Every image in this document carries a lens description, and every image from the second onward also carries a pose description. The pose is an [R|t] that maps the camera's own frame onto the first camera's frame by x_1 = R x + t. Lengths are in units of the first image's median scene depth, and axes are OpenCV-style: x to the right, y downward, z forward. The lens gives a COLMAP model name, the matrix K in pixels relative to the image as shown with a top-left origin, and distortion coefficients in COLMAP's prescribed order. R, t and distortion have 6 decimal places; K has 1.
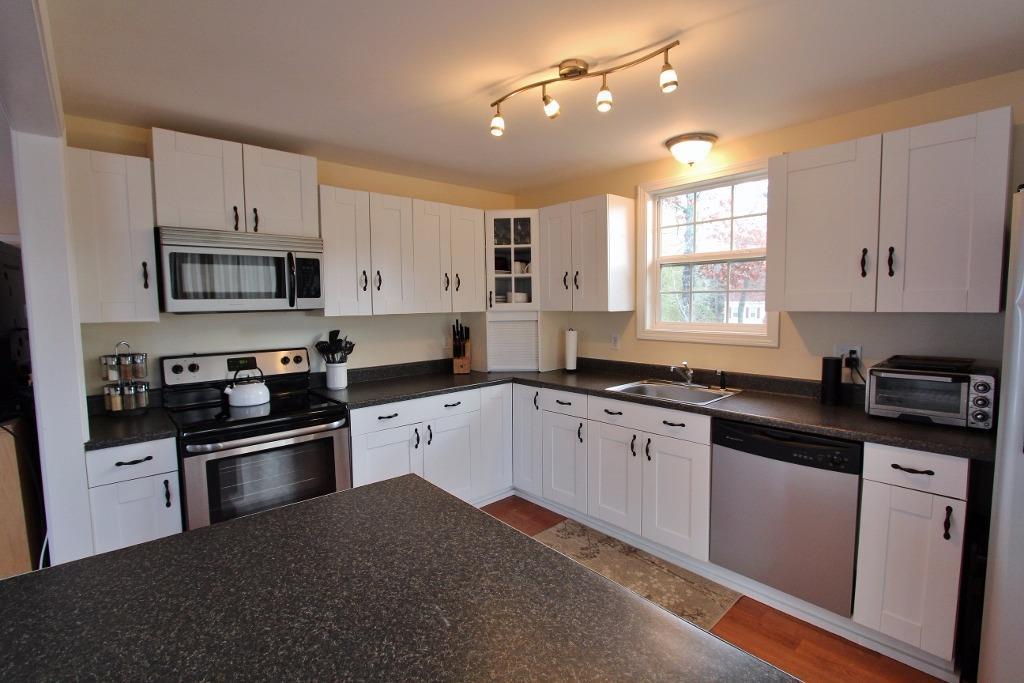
lens RADIAL K [[471.5, 0, 507.7], [0, 471.5, 339.7], [0, 0, 1]] dist [-0.021988, 0.004700]
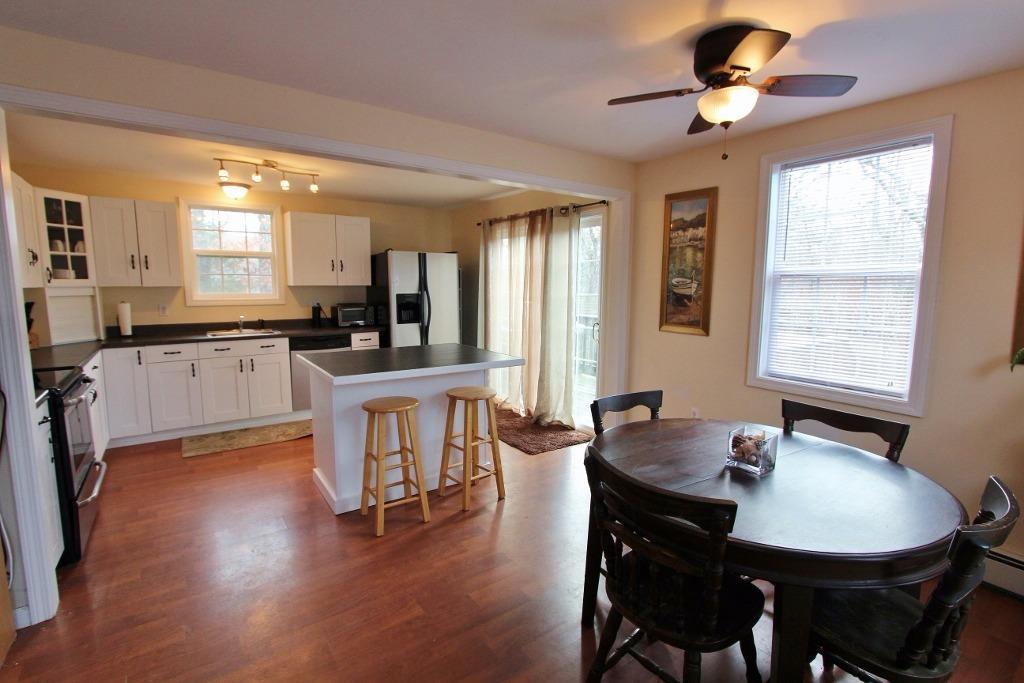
lens RADIAL K [[471.5, 0, 505.8], [0, 471.5, 340.2], [0, 0, 1]] dist [-0.021988, 0.004700]
pose [[0.112364, -0.105988, 0.987998, -1.224905], [0.072010, 0.992549, 0.098287, 0.036467], [-0.991054, 0.060102, 0.119159, -0.137234]]
